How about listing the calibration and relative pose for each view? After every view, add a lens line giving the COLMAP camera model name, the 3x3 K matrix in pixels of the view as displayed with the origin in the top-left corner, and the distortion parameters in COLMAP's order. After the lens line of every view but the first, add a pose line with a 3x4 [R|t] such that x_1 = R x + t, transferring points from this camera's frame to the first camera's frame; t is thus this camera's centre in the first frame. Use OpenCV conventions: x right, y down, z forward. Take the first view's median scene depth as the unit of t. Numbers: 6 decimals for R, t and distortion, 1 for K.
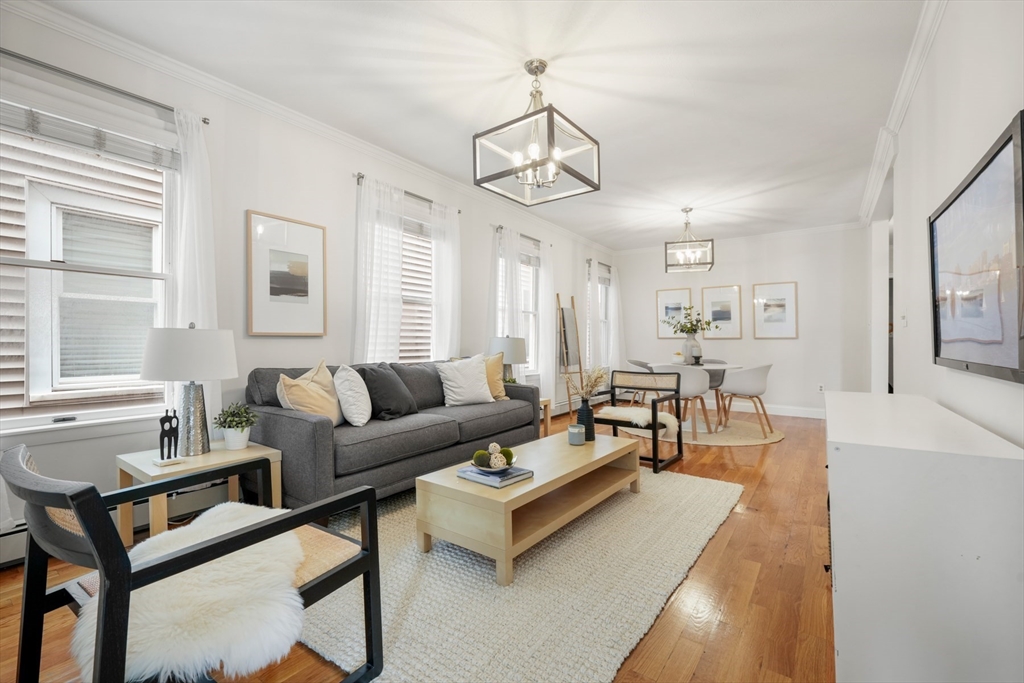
lens RADIAL K [[427.9, 0, 505.6], [0, 427.9, 325.8], [0, 0, 1]] dist [-0.001384, 0.000497]
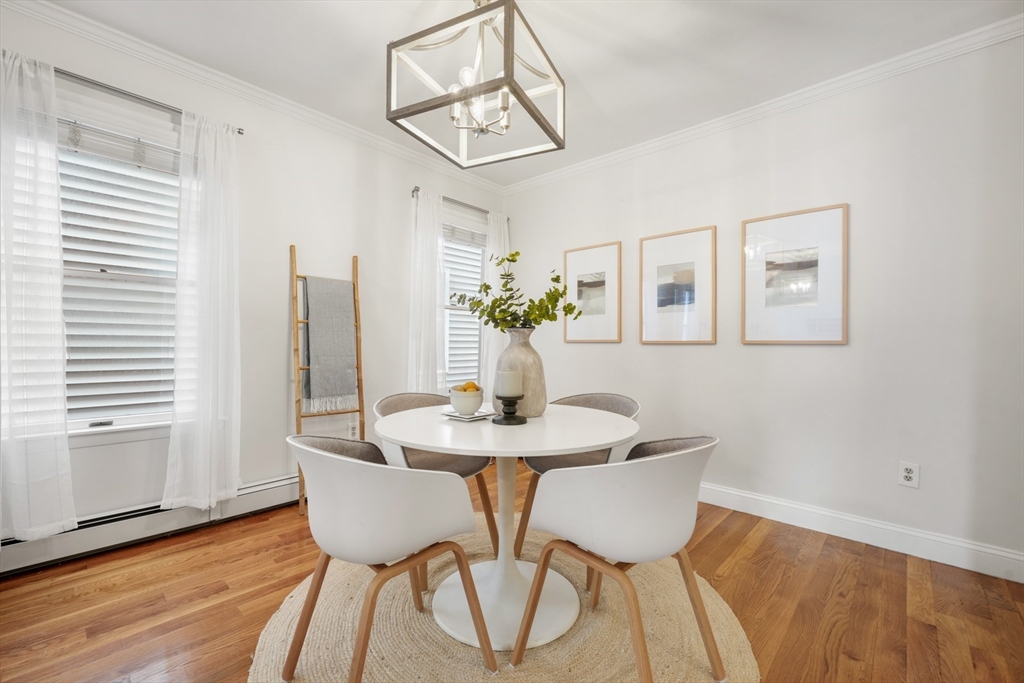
lens RADIAL K [[427.9, 0, 513.5], [0, 427.9, 348.5], [0, 0, 1]] dist [-0.001384, 0.000497]
pose [[0.995828, -0.000502, -0.091246, 0.385338], [0.004013, 0.999258, 0.038297, 0.016729], [0.091159, -0.038504, 0.995092, 0.538573]]
